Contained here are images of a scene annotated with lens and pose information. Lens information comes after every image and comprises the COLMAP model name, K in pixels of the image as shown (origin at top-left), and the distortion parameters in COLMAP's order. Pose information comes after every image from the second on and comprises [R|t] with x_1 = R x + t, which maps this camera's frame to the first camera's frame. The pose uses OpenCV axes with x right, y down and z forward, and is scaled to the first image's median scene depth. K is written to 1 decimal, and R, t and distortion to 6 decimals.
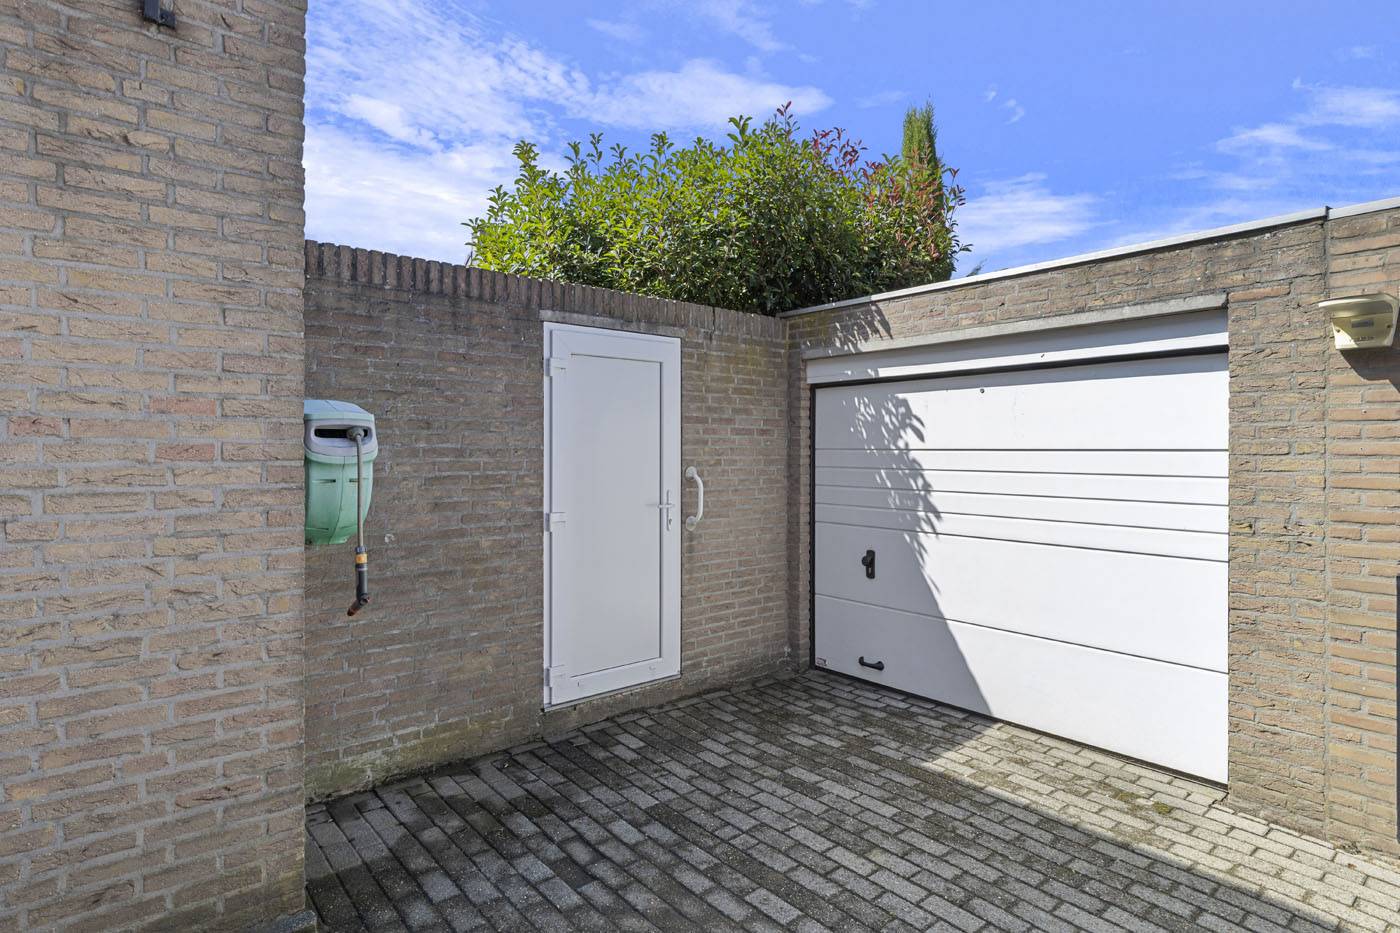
lens RADIAL K [[791.3, 0, 698.9], [0, 791.3, 458.6], [0, 0, 1]] dist [0.001111, -0.000021]
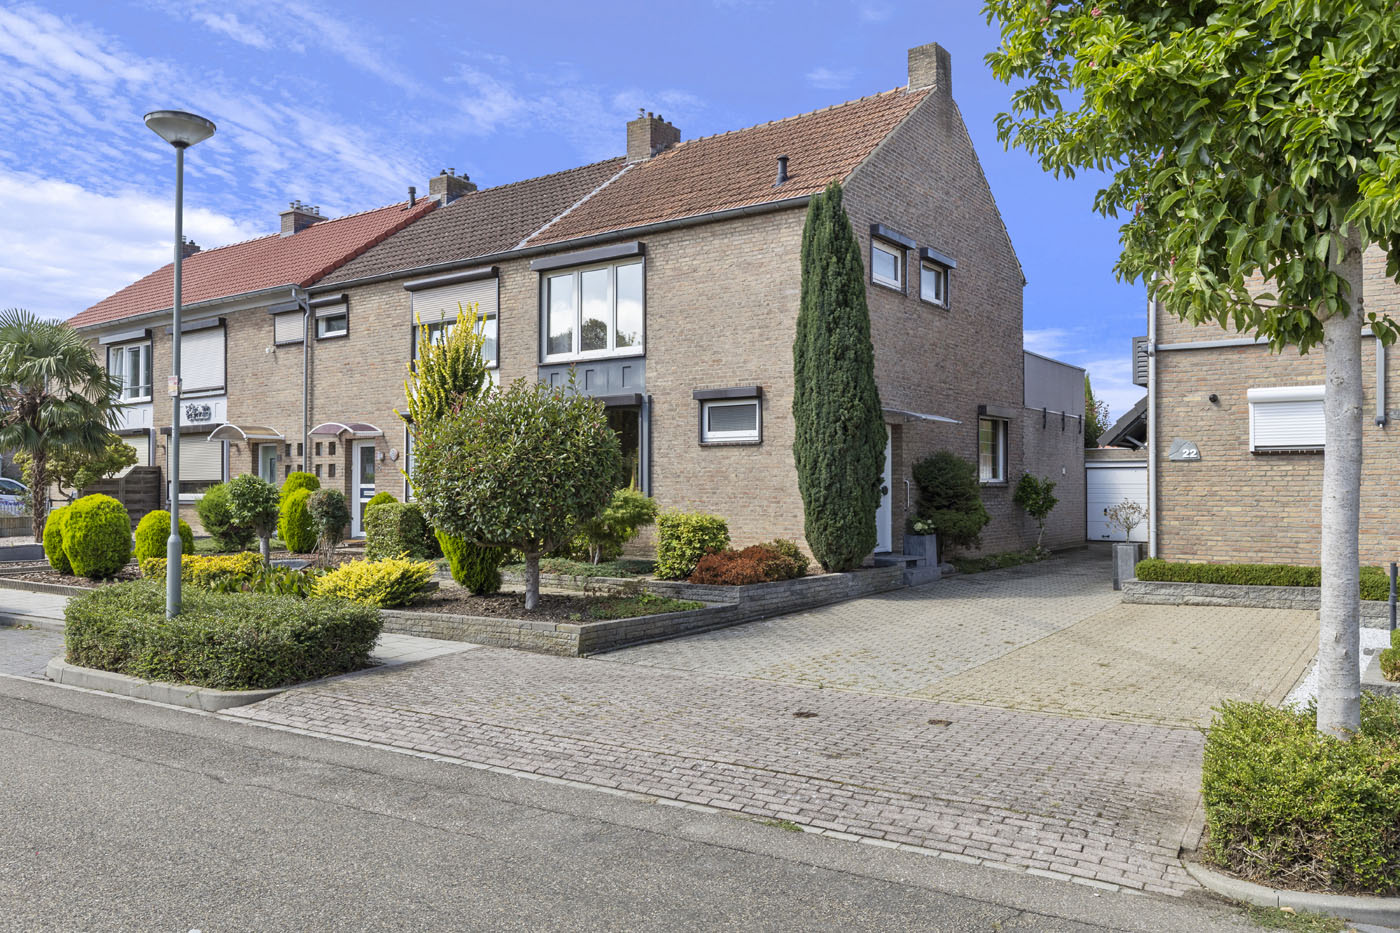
lens RADIAL K [[1080.1, 0, 697.7], [0, 1080.1, 472.4], [0, 0, 1]] dist [0.002411, -0.000169]
pose [[0.936897, 0.003920, 0.349584, -4.028772], [0.003472, 0.999784, -0.020514, 0.038070], [-0.349589, 0.020433, 0.936680, -3.835073]]
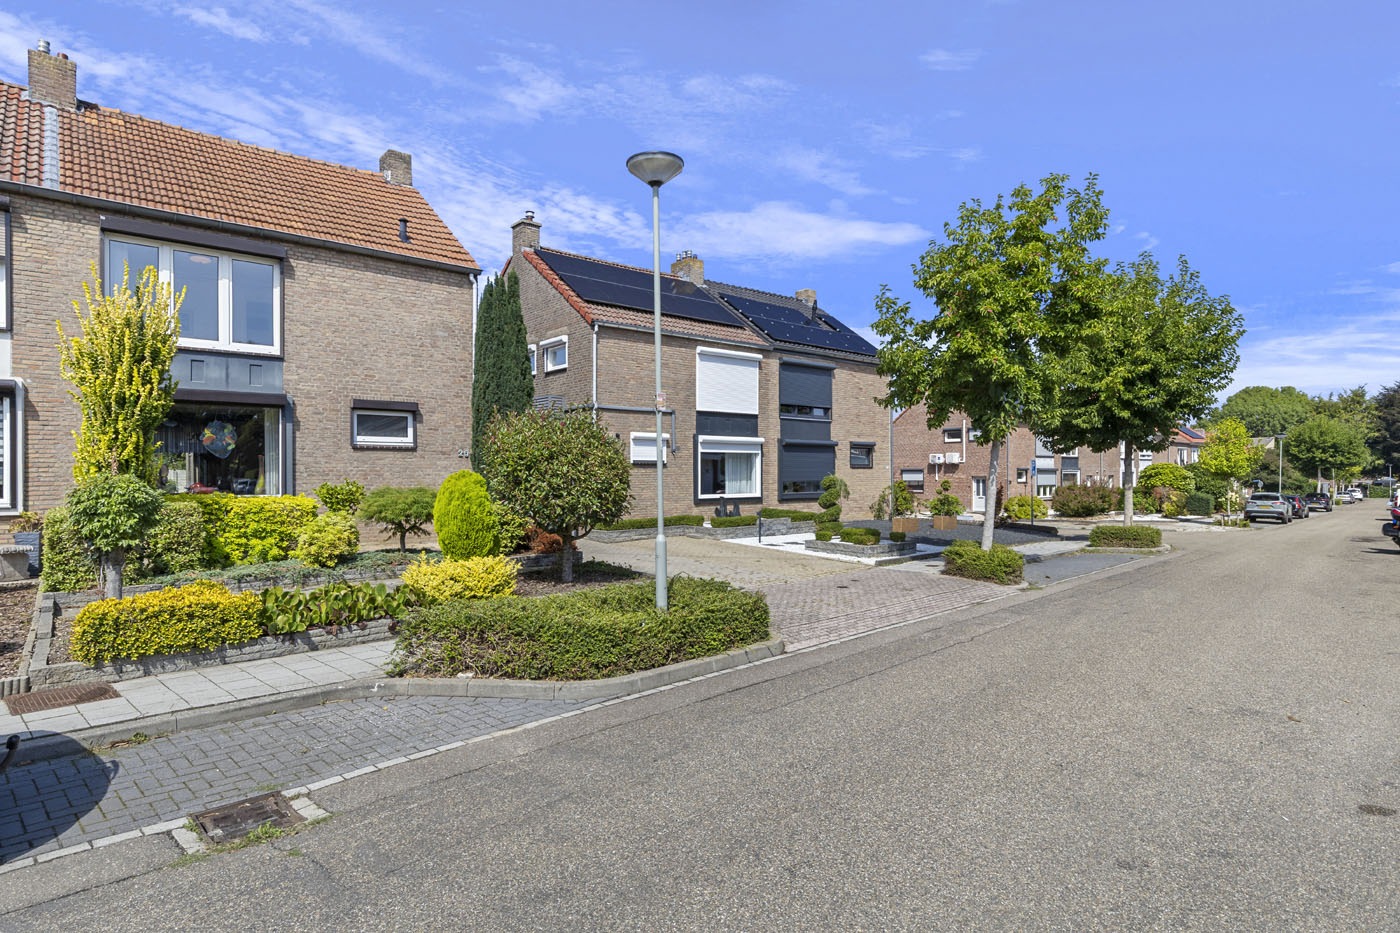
lens RADIAL K [[773.7, 0, 699.3], [0, 773.7, 474.6], [0, 0, 1]] dist [0.004698, -0.000827]
pose [[-0.153772, -0.000670, 0.988106, -5.947000], [0.009990, 0.999948, 0.002233, -0.018926], [-0.988056, 0.010214, -0.153757, -1.209994]]
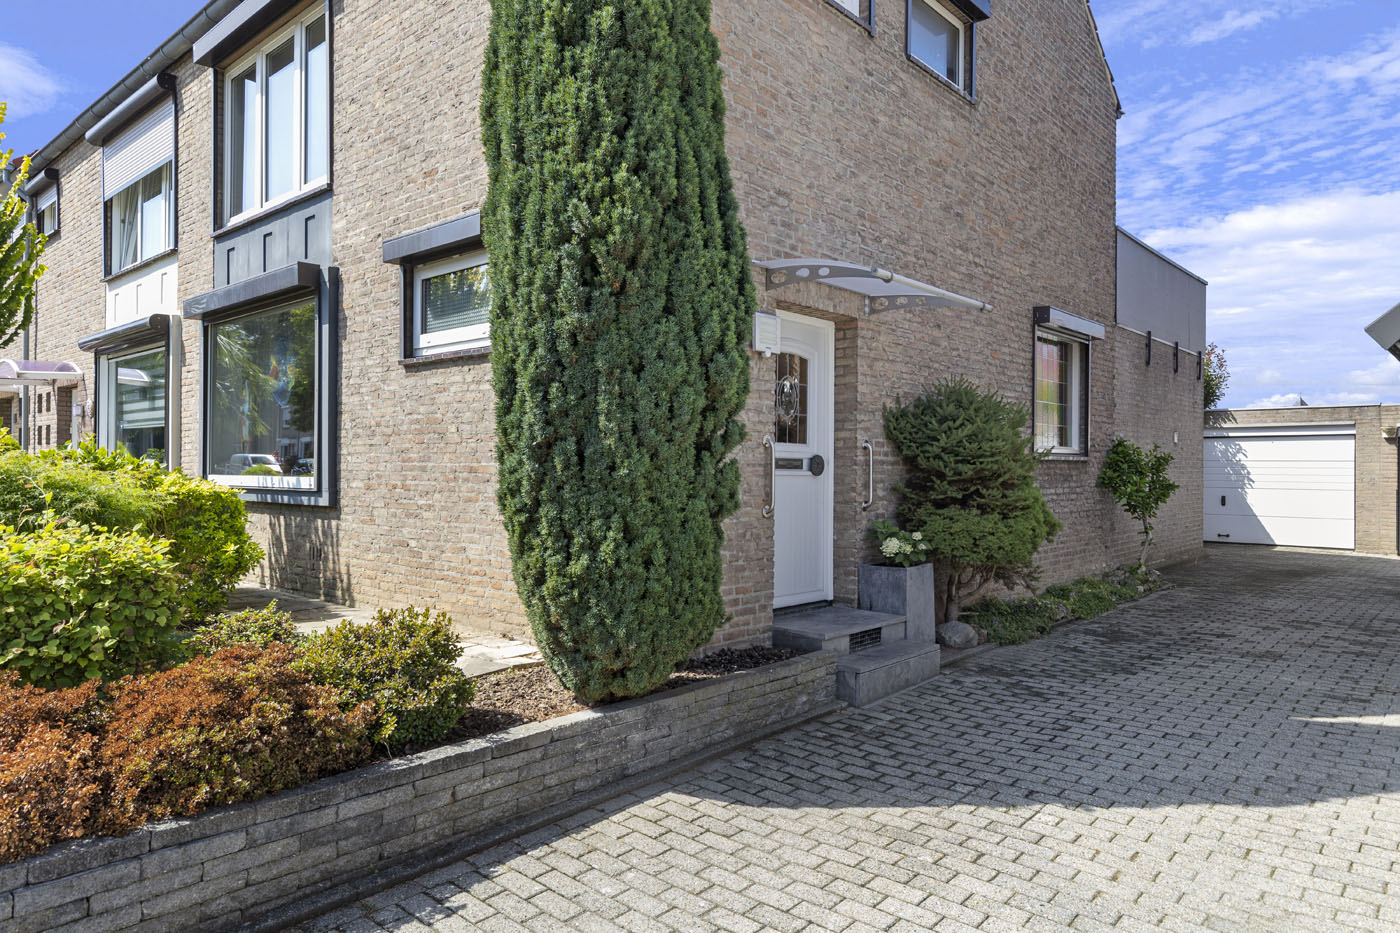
lens RADIAL K [[909.3, 0, 700.0], [0, 909.3, 466.5], [0, 0, 1]] dist [0.002416, 0.000349]
pose [[0.967353, 0.003110, 0.253413, -2.619760], [-0.001500, 0.999977, -0.006543, 0.037507], [-0.253428, 0.005949, 0.967336, -1.839908]]
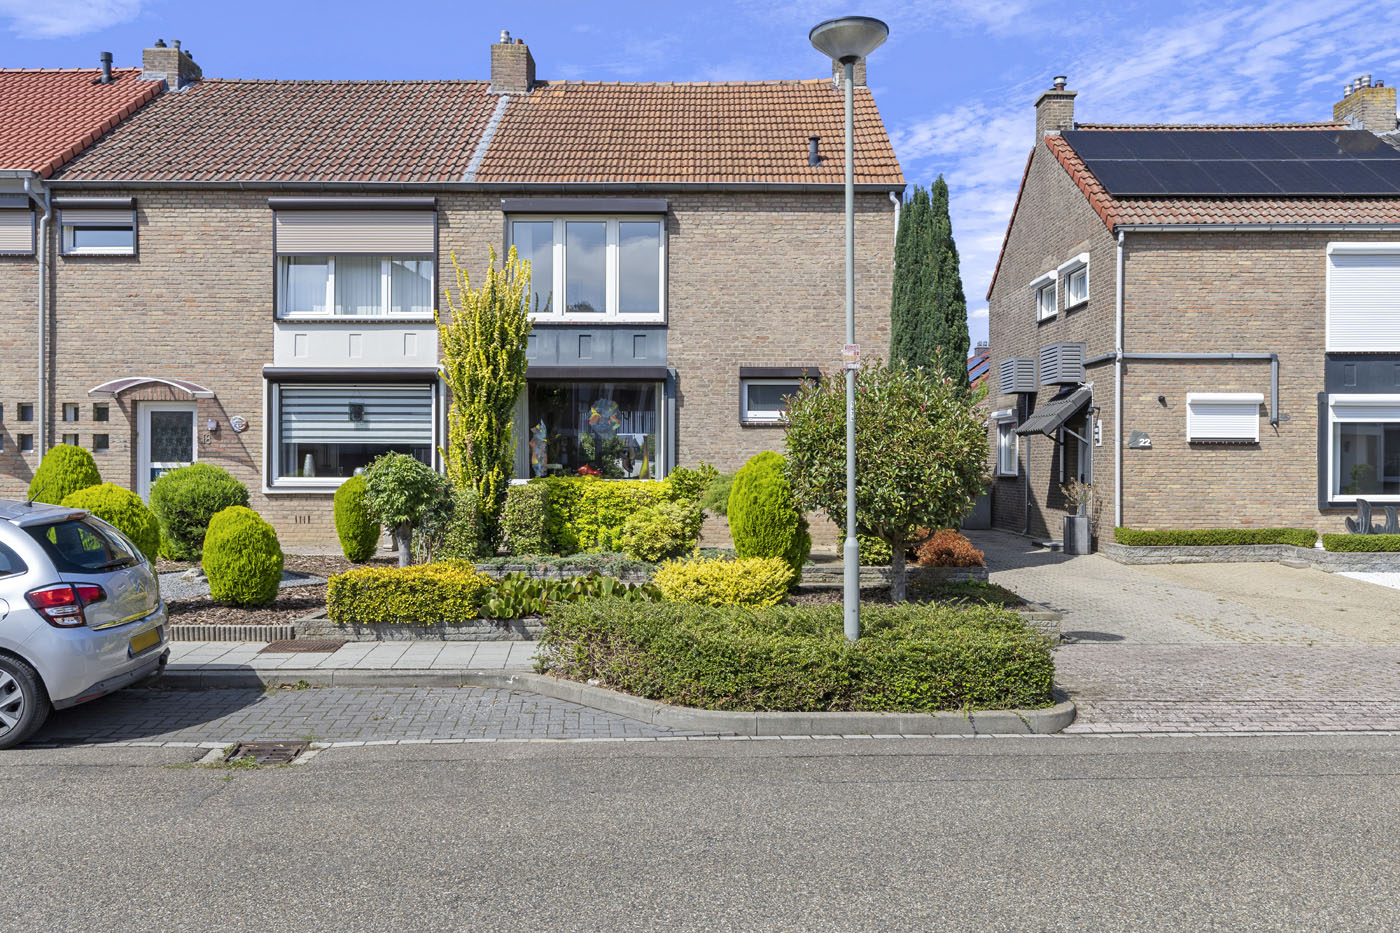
lens RADIAL K [[1123.9, 0, 700.0], [0, 1123.9, 466.5], [0, 0, 1]] dist [0.007220, 0.002544]
pose [[0.541185, -0.003196, 0.840898, -5.911485], [0.003616, 0.999992, 0.001473, -0.001443], [-0.840896, 0.002243, 0.541192, -2.224584]]
